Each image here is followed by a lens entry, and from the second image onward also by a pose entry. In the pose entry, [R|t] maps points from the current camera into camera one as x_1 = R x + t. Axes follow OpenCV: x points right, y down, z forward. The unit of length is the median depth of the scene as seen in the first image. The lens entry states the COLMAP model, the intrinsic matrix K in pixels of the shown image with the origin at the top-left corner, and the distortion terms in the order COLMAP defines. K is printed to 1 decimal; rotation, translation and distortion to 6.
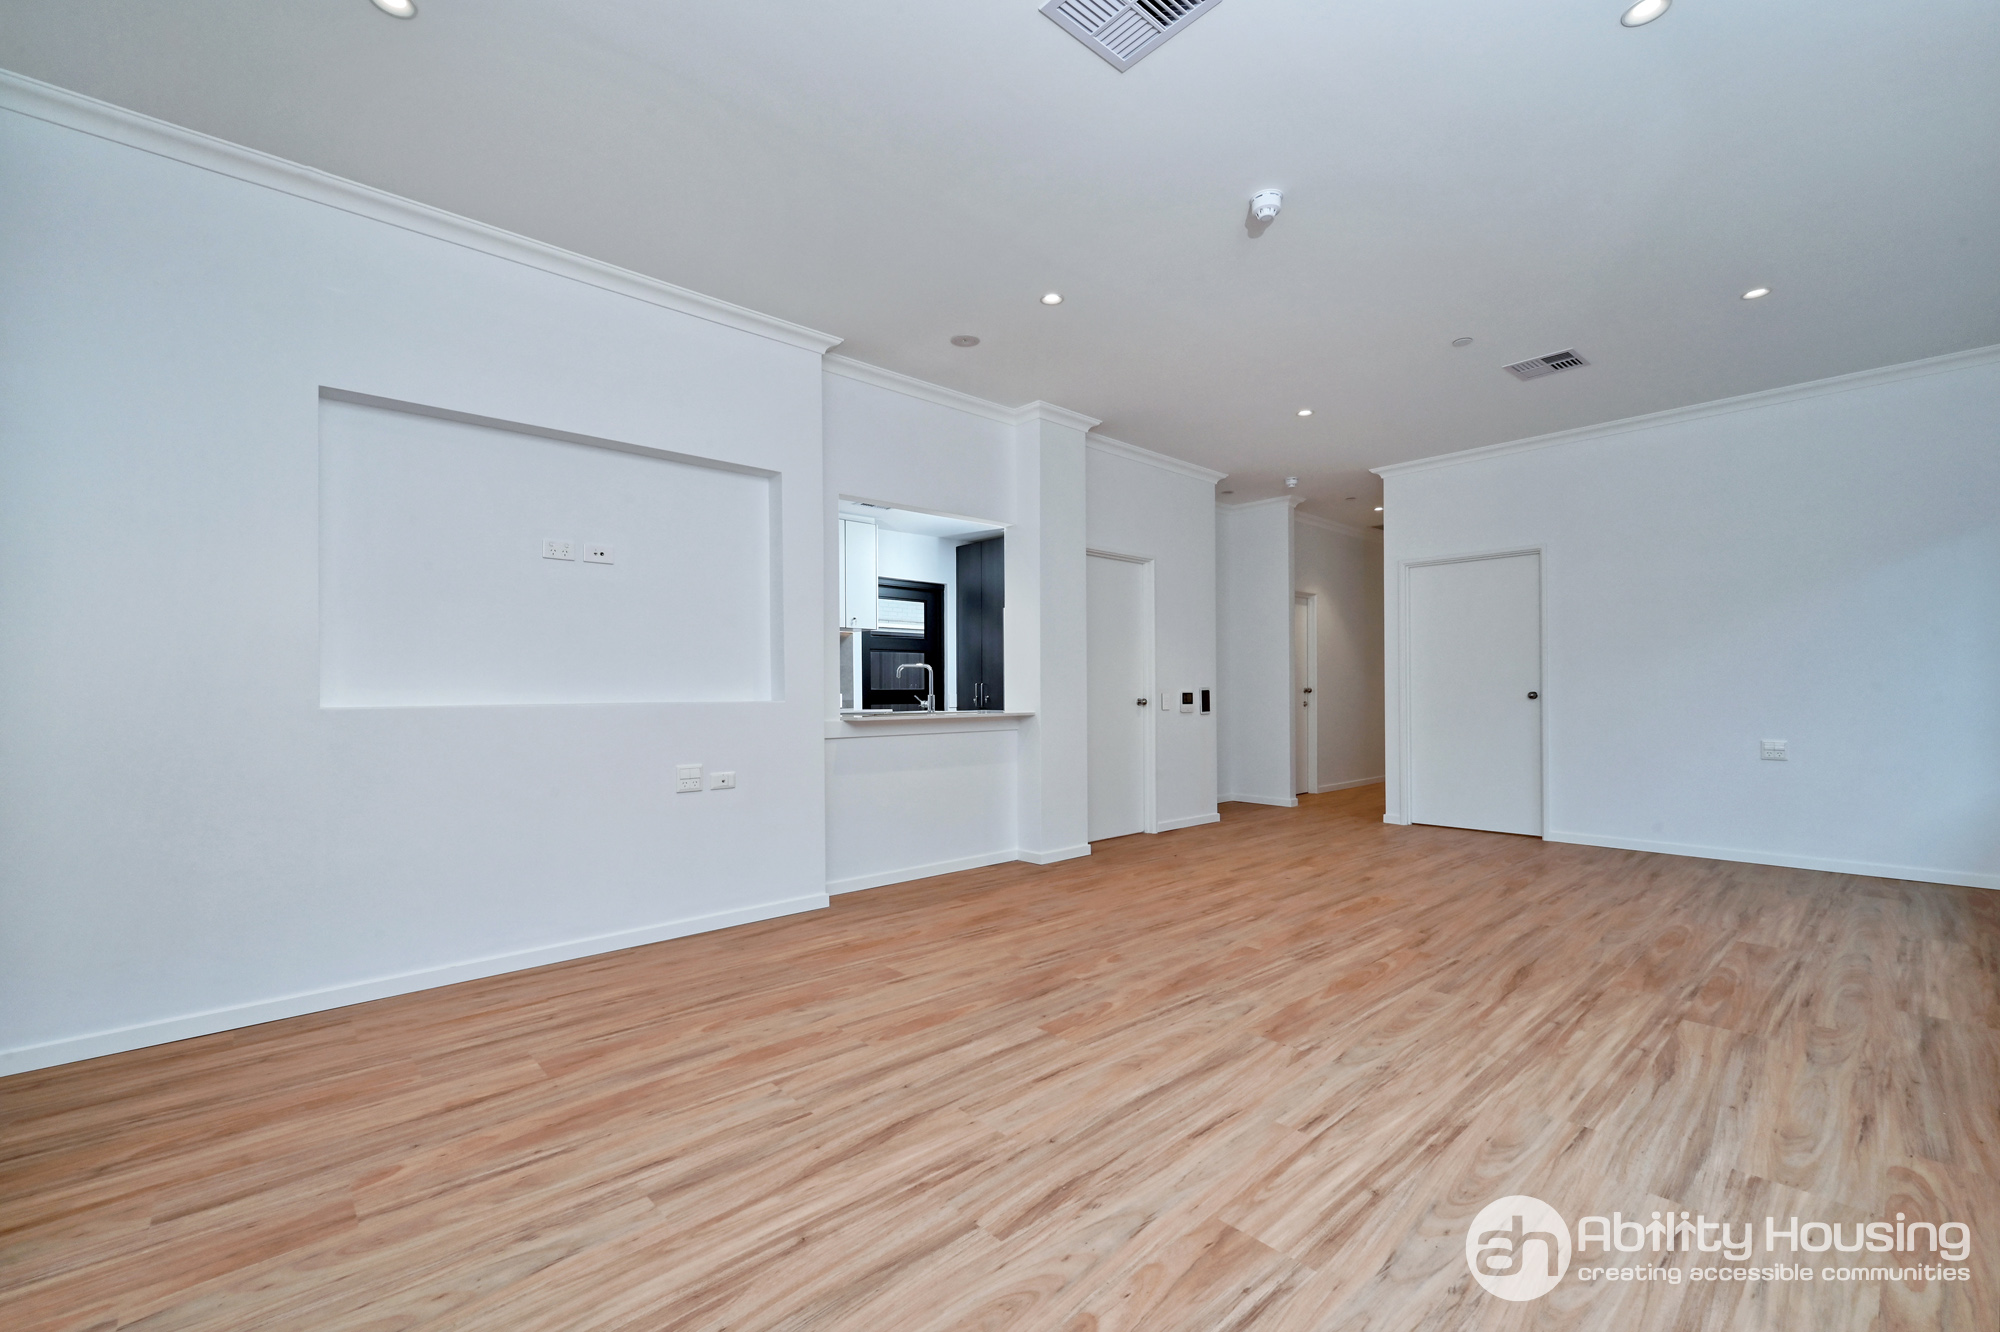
lens RADIAL K [[834.9, 0, 997.6], [0, 834.9, 660.5], [0, 0, 1]] dist [-0.004178, 0.000237]
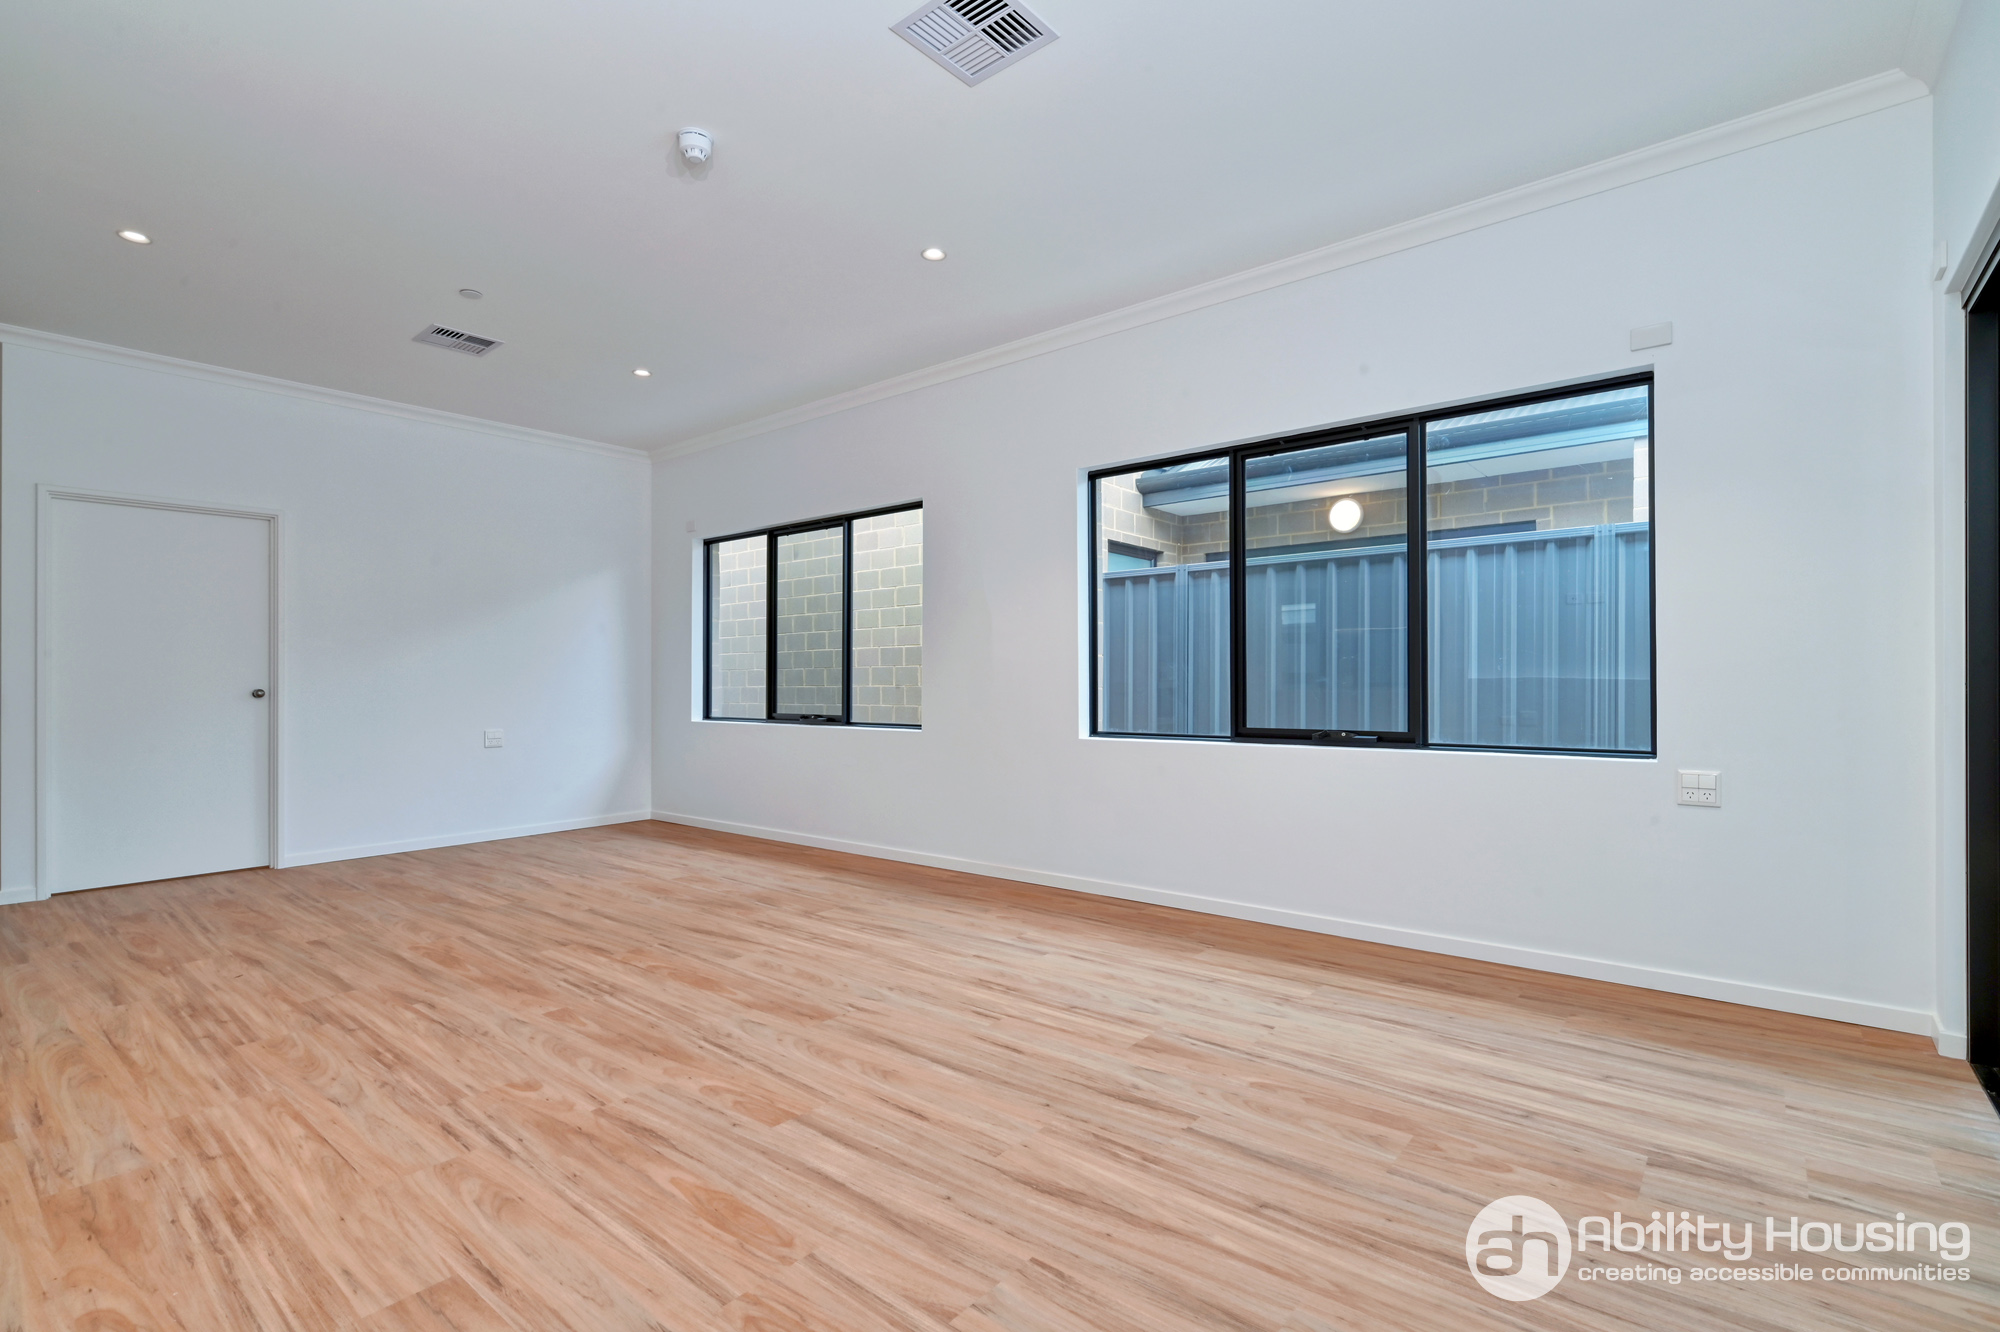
lens RADIAL K [[933.9, 0, 1010.9], [0, 933.9, 684.6], [0, 0, 1]] dist [0.001178, 0.000335]
pose [[-0.151220, 0.001413, 0.988499, -0.781368], [-0.028259, 0.999584, -0.005752, 0.034990], [-0.988096, -0.028804, -0.151117, 0.877812]]
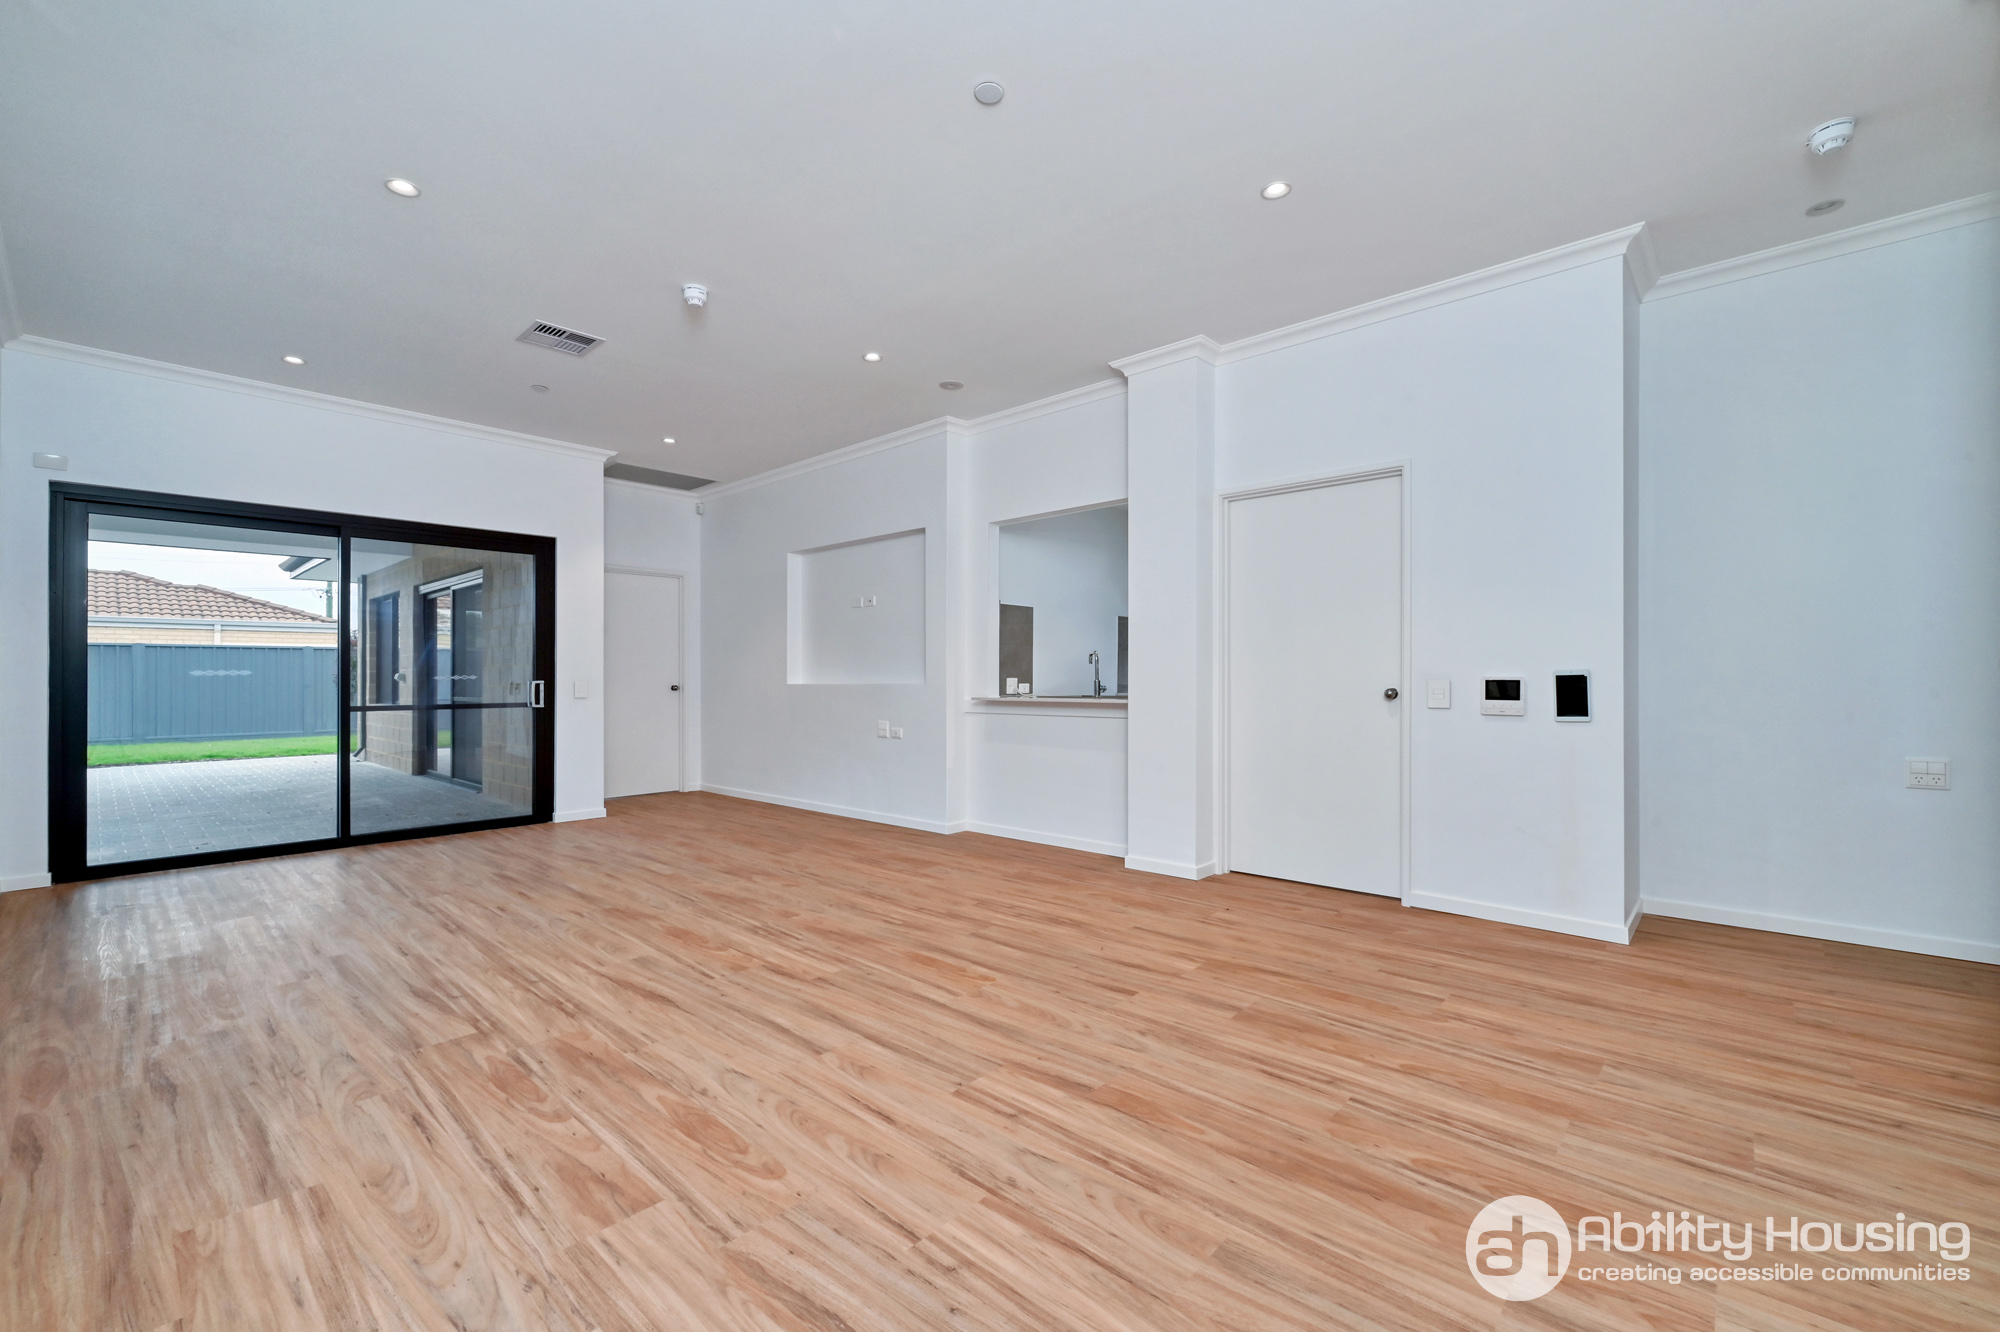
lens RADIAL K [[834.9, 0, 997.6], [0, 834.9, 660.5], [0, 0, 1]] dist [-0.004178, 0.000237]
pose [[0.089108, -0.015147, -0.995907, 1.739689], [0.041000, 0.999093, -0.011527, 0.044034], [0.995178, -0.039805, 0.089648, 1.449163]]
